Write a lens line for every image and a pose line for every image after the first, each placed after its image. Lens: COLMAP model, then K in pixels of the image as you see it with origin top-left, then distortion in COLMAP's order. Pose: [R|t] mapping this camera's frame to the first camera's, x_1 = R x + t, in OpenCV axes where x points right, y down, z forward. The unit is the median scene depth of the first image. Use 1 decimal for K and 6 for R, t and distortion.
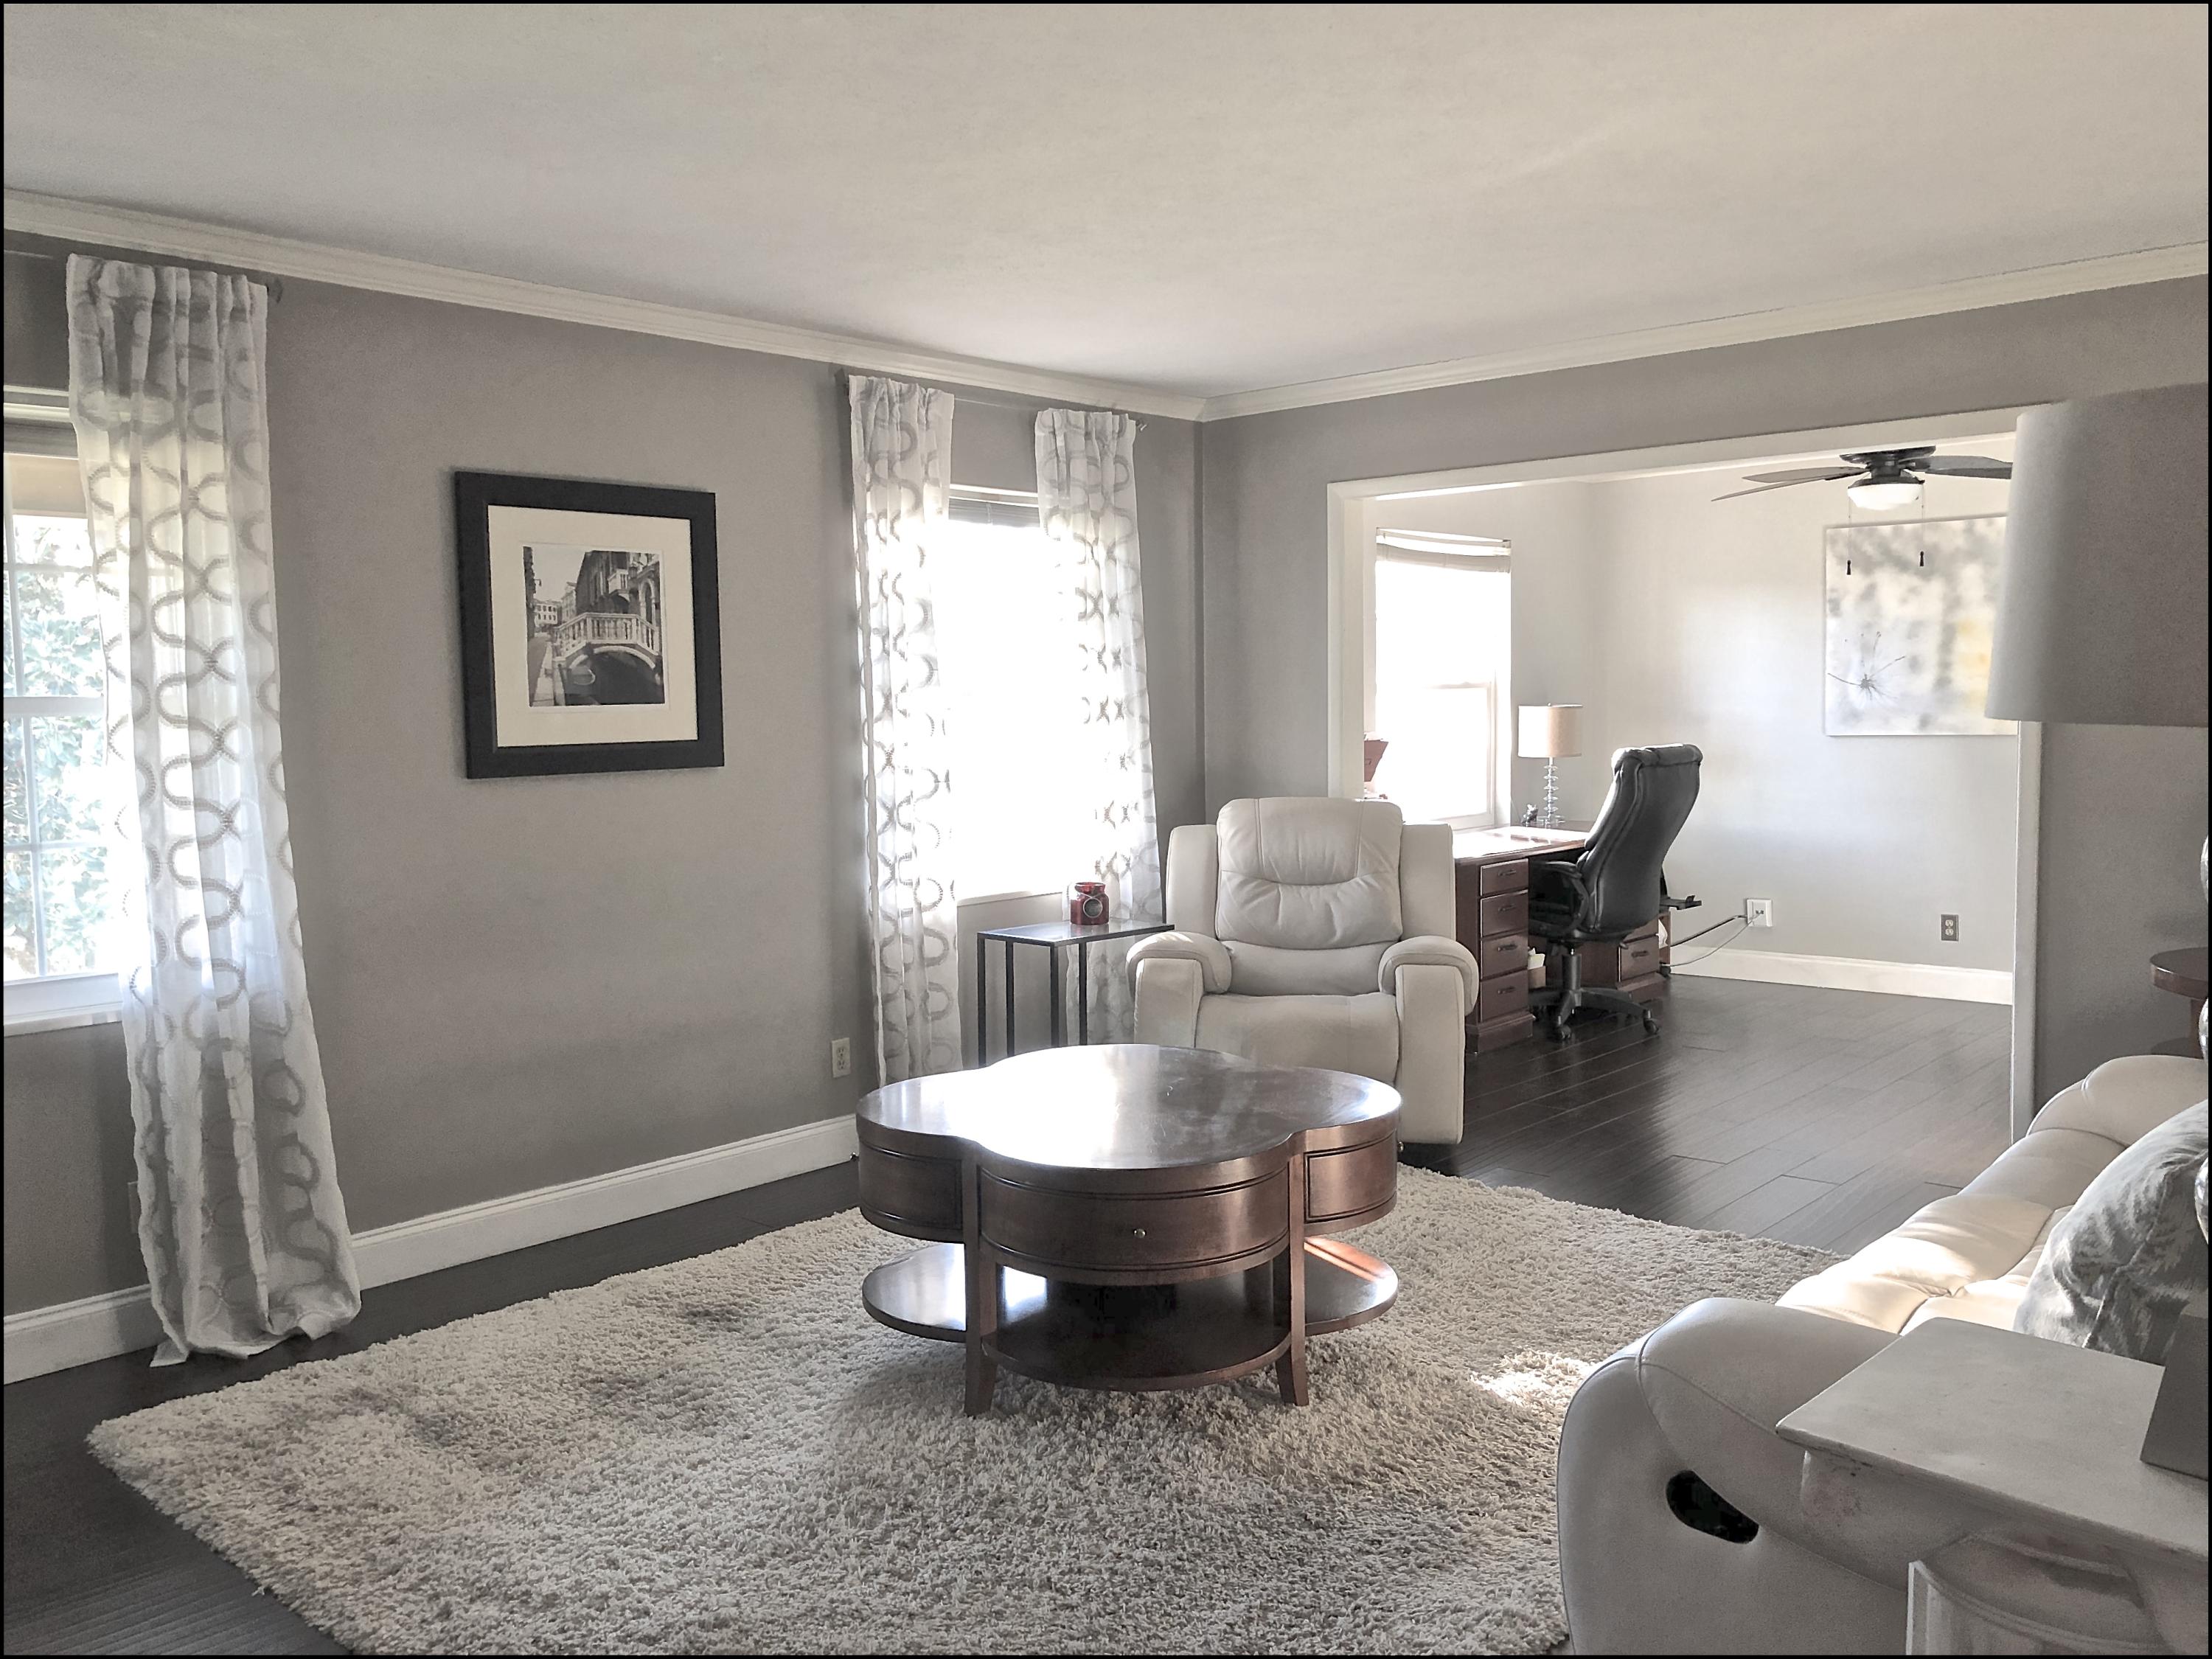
lens RADIAL K [[1798.6, 0, 1108.3], [0, 1798.6, 827.2], [0, 0, 1]] dist [0.032757, 0.007853]
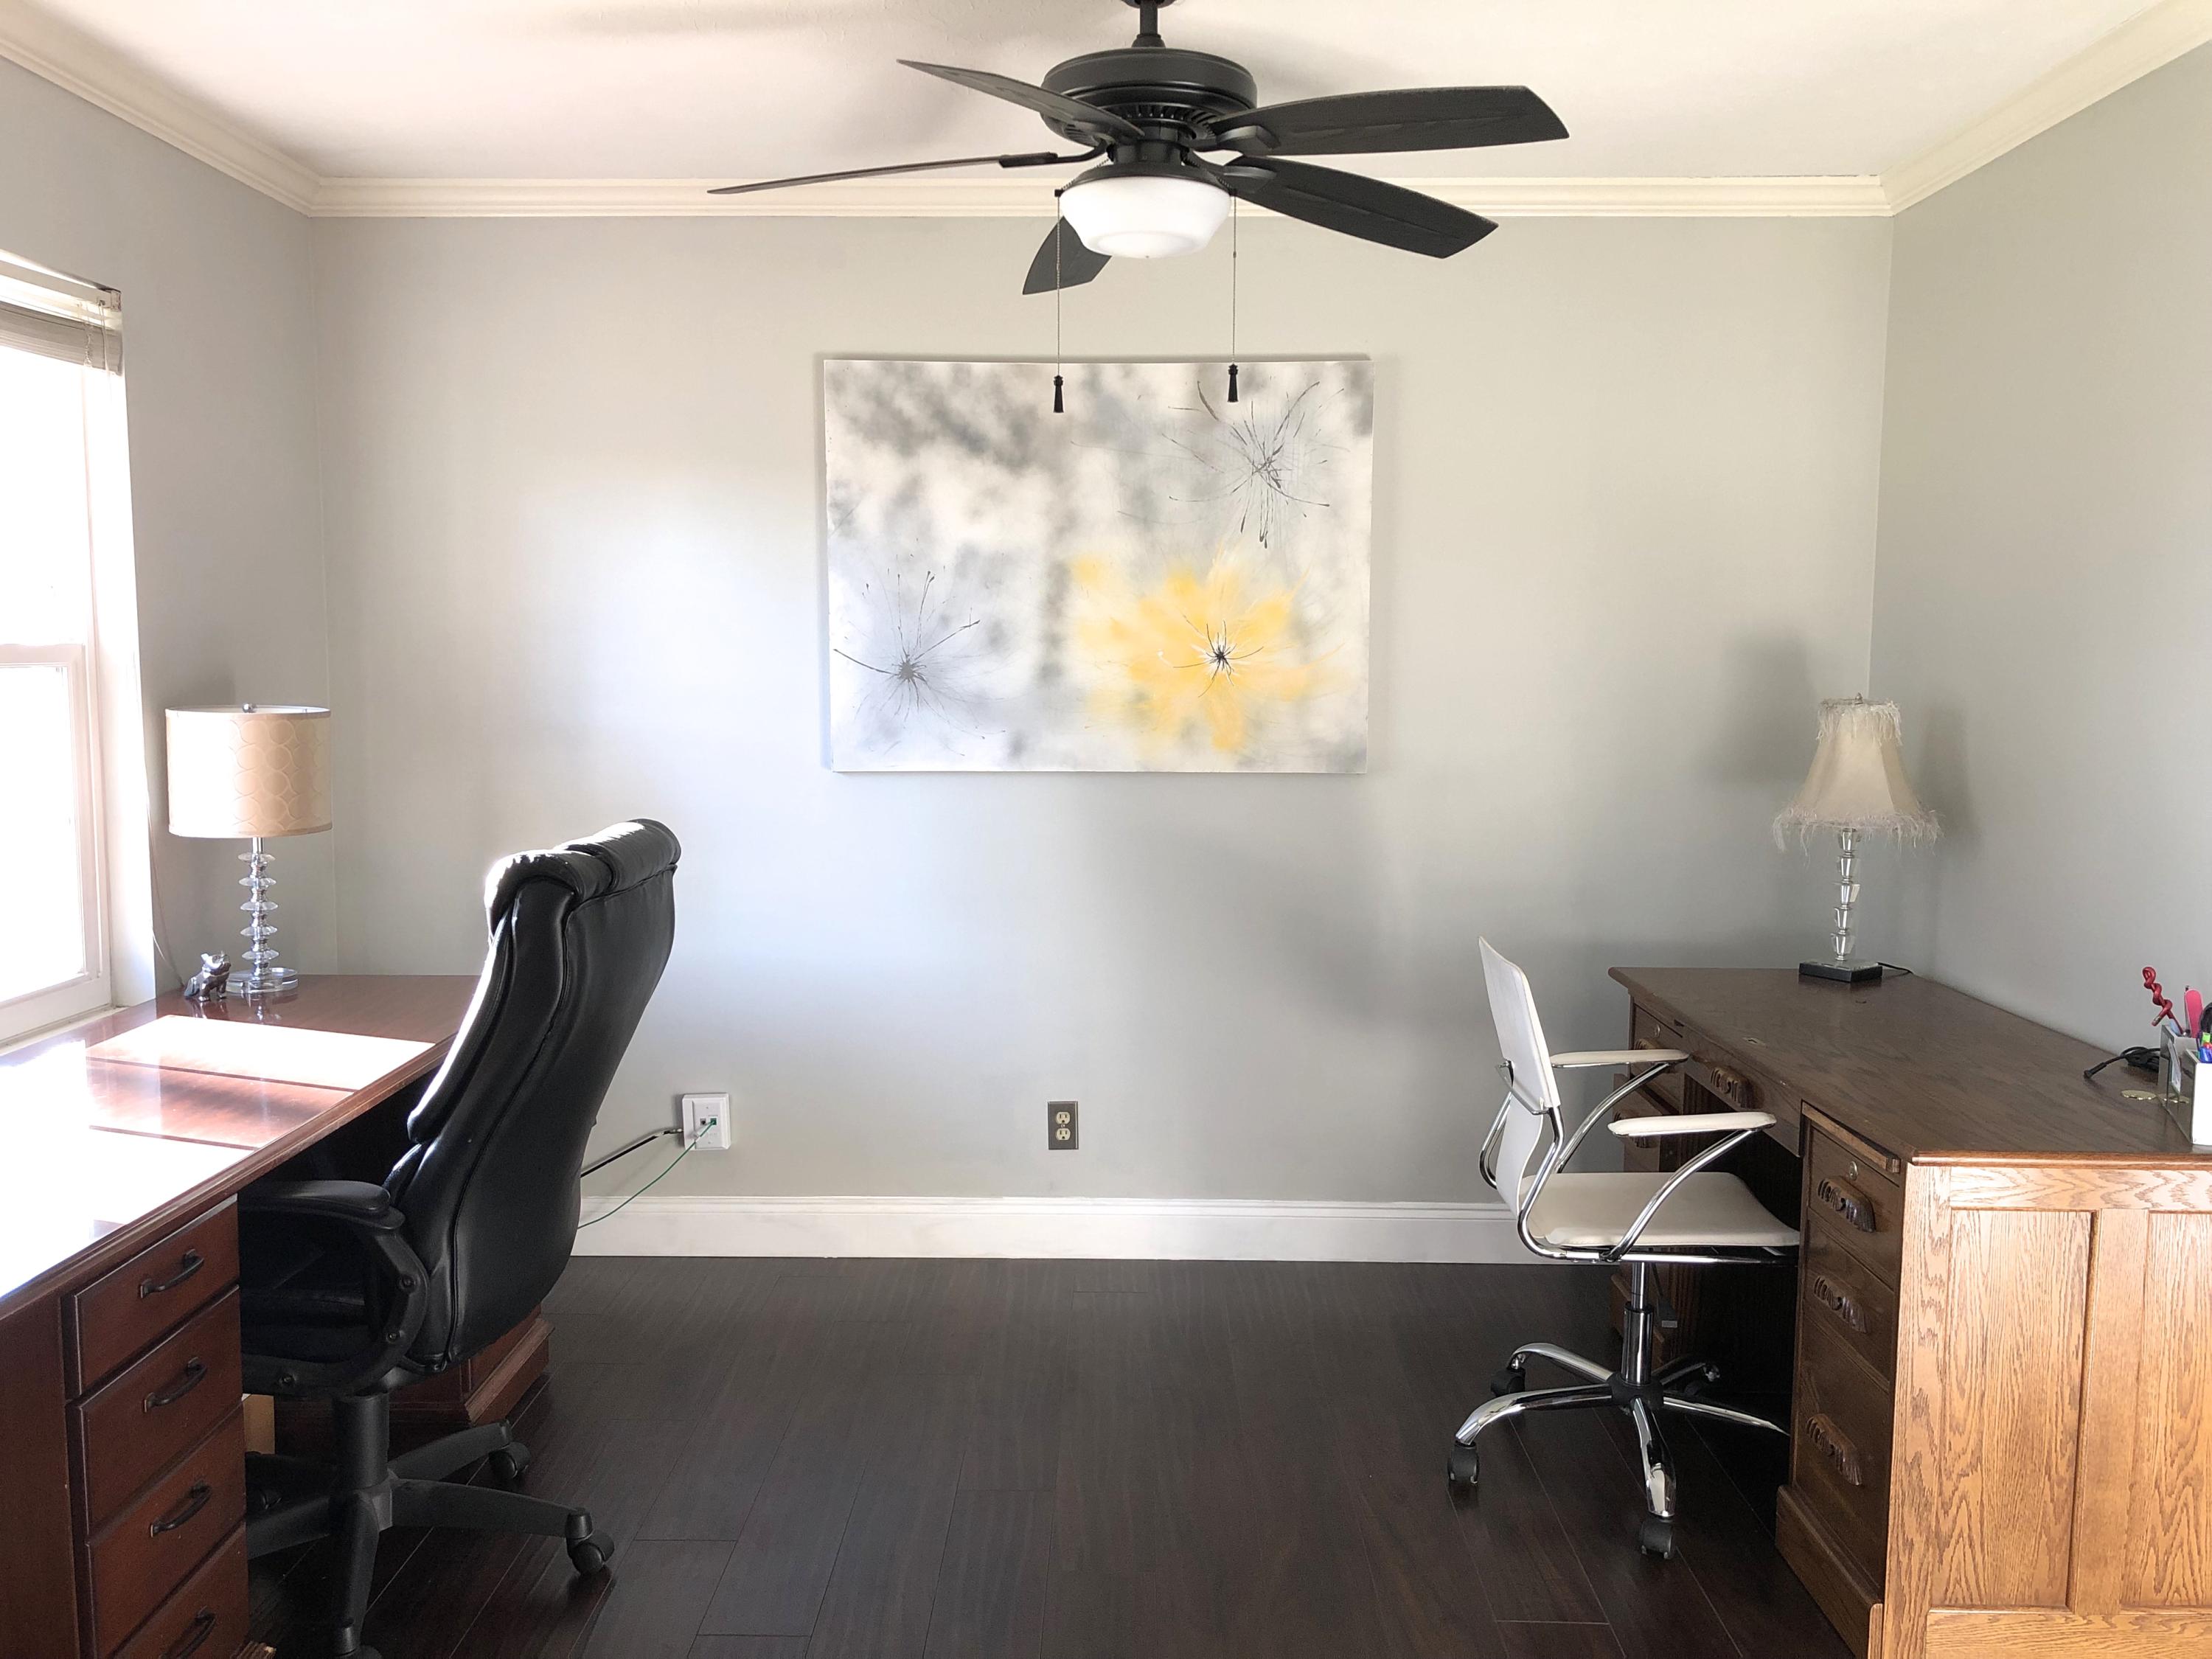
lens RADIAL K [[1798.6, 0, 1103.4], [0, 1798.6, 822.5], [0, 0, 1]] dist [0.032757, 0.007853]
pose [[0.753793, -0.042319, 0.655748, 0.125110], [0.033717, 0.999100, 0.025720, -0.048410], [-0.656246, 0.002722, 0.754542, 0.585554]]
